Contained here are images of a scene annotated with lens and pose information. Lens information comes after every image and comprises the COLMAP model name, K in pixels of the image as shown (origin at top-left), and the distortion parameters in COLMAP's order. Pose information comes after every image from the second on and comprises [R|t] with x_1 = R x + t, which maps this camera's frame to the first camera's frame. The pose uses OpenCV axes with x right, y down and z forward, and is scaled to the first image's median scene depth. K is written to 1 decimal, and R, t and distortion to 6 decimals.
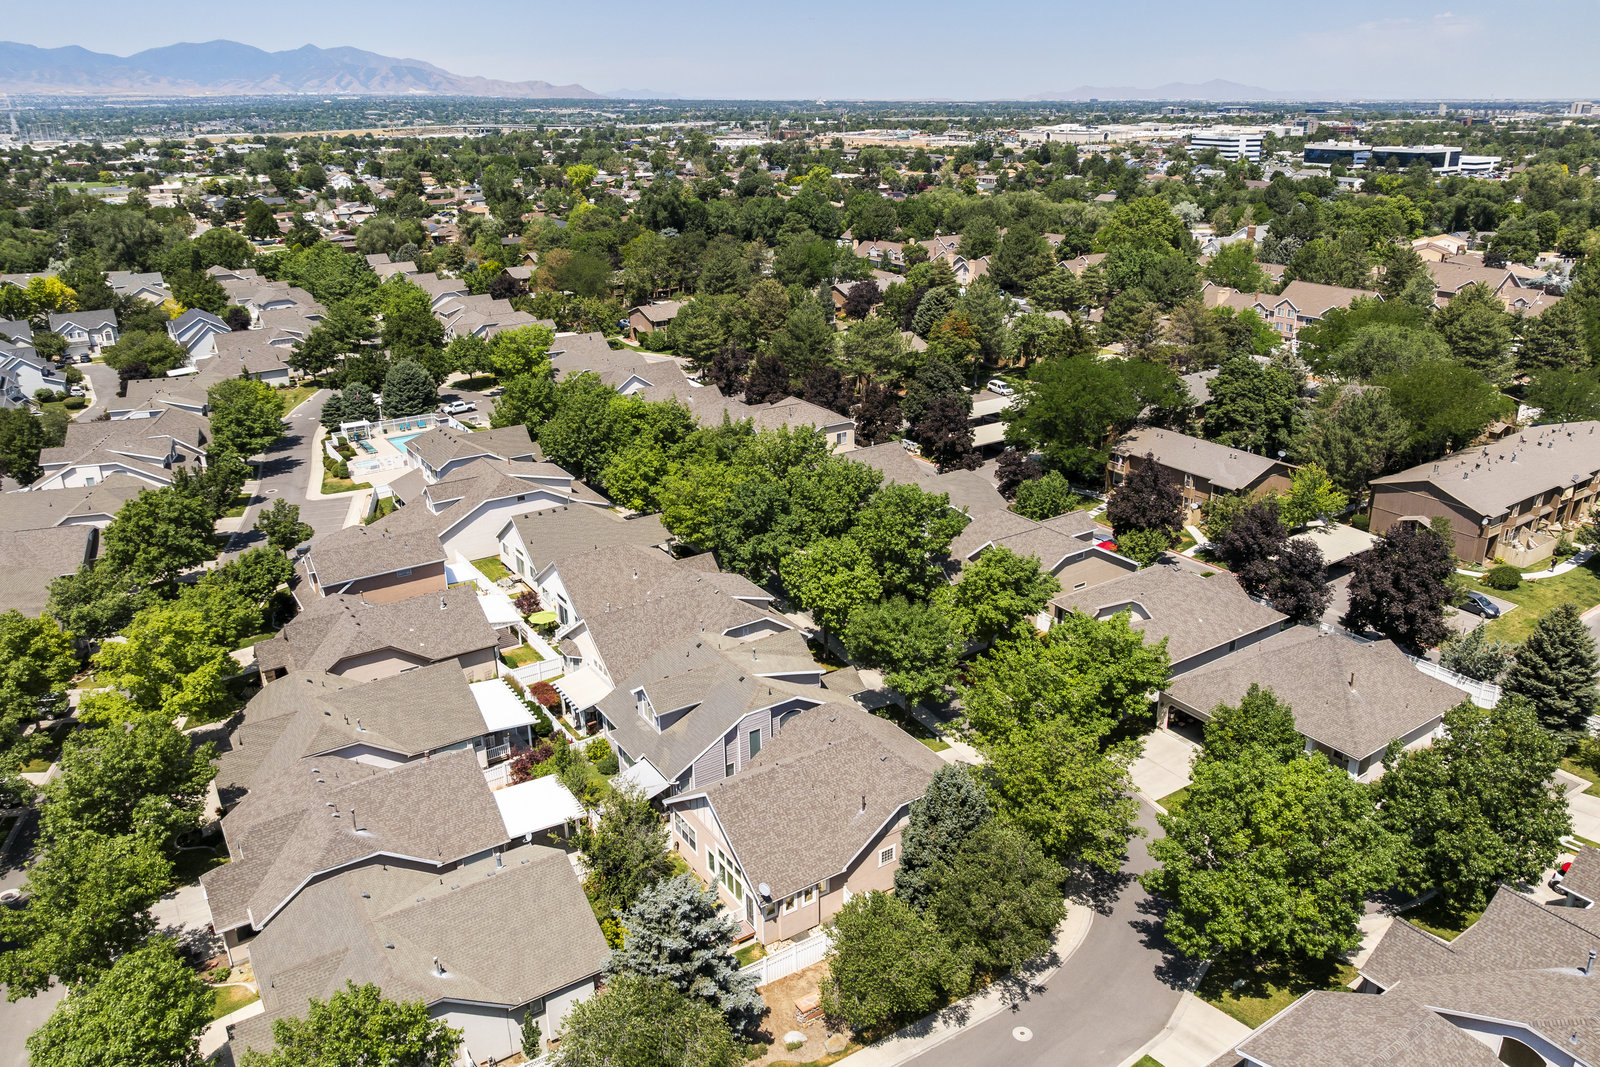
lens RADIAL K [[1130.2, 0, 800.0], [0, 1130.2, 533.5], [0, 0, 1]] dist [-0.041795, 0.008631]
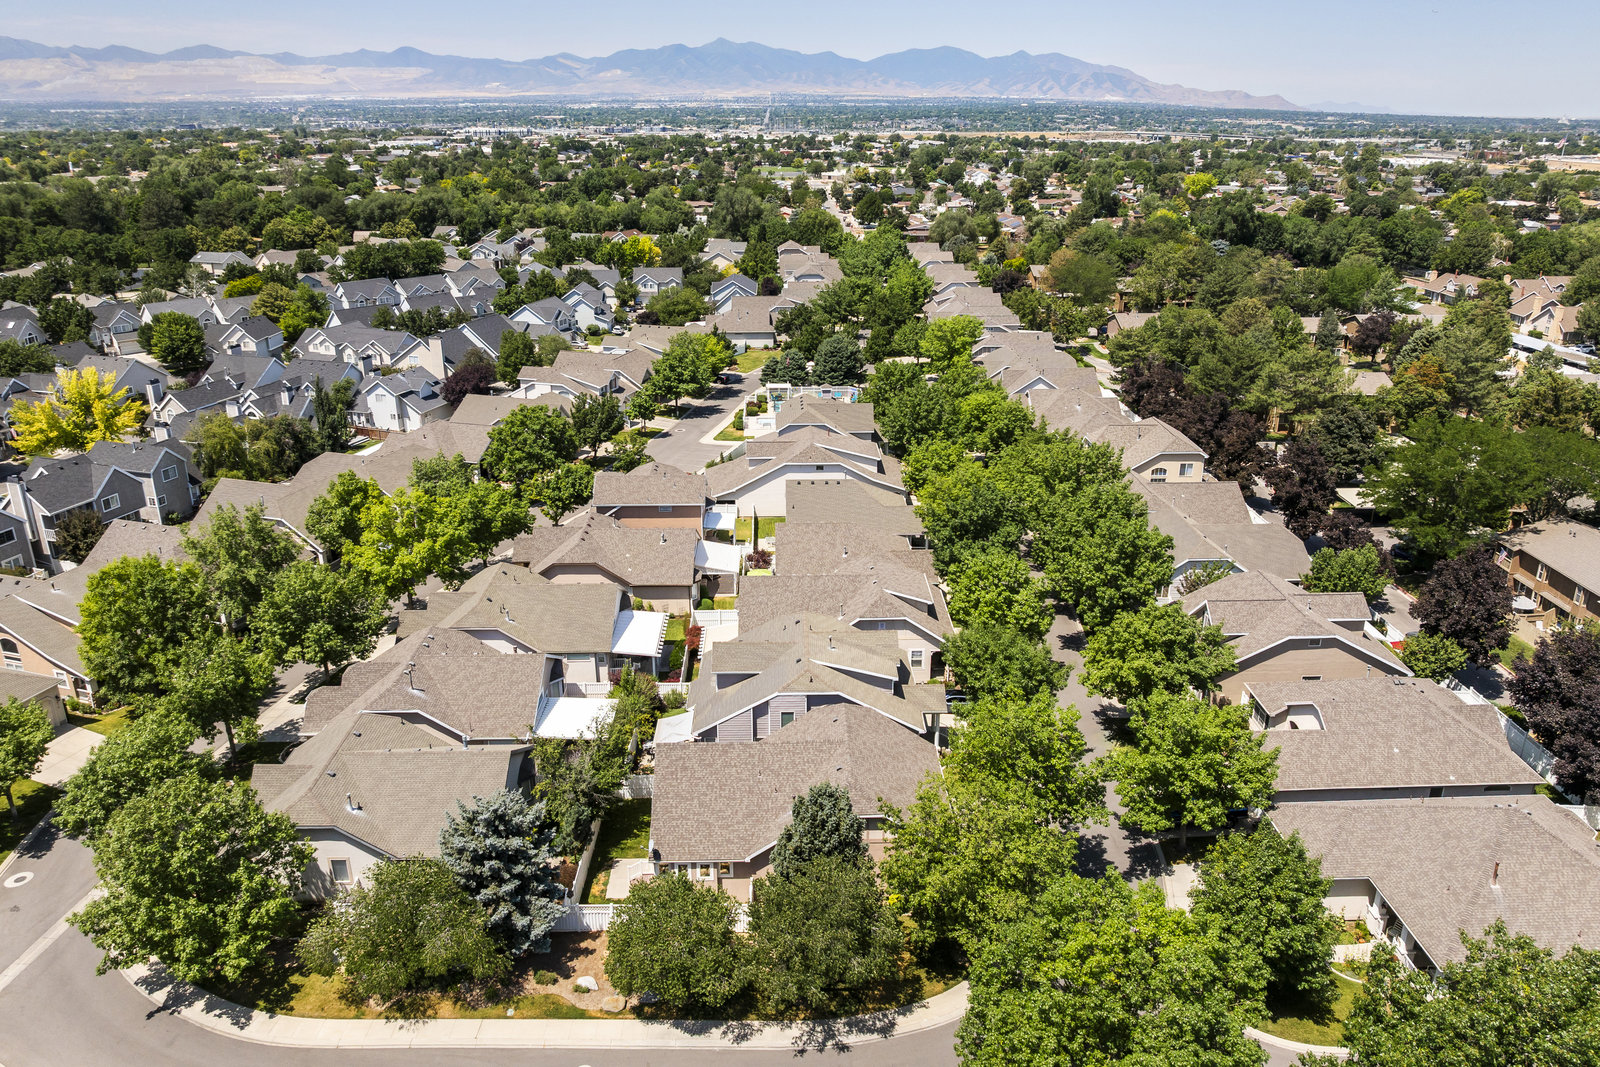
lens RADIAL K [[1130.2, 0, 800.0], [0, 1130.2, 533.5], [0, 0, 1]] dist [-0.041795, 0.008631]
pose [[0.849427, 0.197977, -0.489161, 0.184077], [-0.200600, 0.978512, 0.047689, -0.012618], [0.488091, 0.057617, 0.870889, 0.056783]]
